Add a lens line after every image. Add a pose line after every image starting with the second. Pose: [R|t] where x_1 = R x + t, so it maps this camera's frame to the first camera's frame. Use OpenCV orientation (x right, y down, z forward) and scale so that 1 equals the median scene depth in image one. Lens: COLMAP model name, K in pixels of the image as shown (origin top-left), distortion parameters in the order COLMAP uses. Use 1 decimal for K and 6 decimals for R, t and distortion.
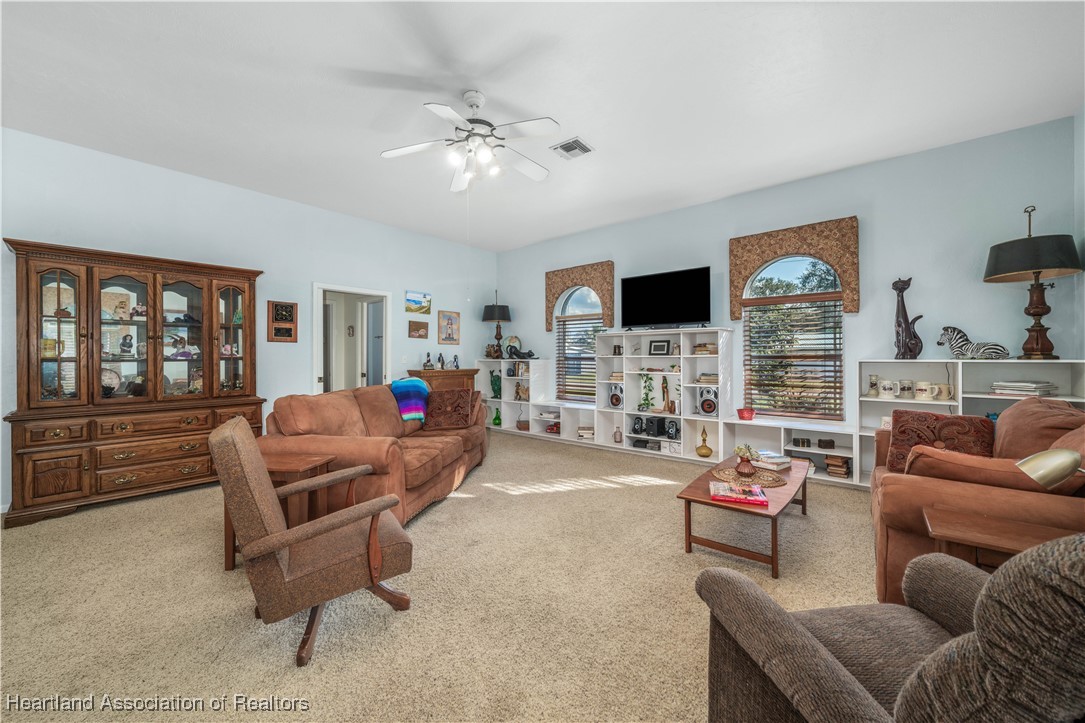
lens RADIAL K [[423.9, 0, 542.5], [0, 423.9, 361.5], [0, 0, 1]] dist [-0.000817, 0.000047]
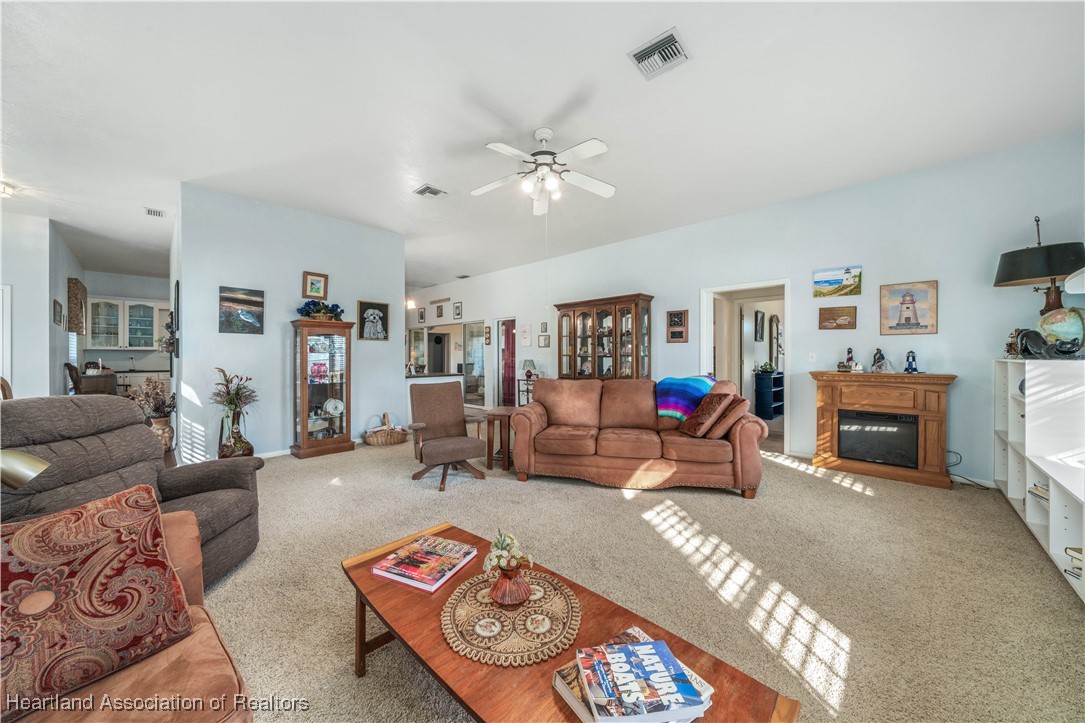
lens RADIAL K [[376.1, 0, 520.2], [0, 376.1, 366.6], [0, 0, 1]] dist [0.000230, 0.000018]
pose [[-0.085565, 0.035375, -0.995704, 0.545661], [-0.004070, 0.999349, 0.035854, -0.012650], [0.996324, 0.007121, -0.085365, 0.631156]]
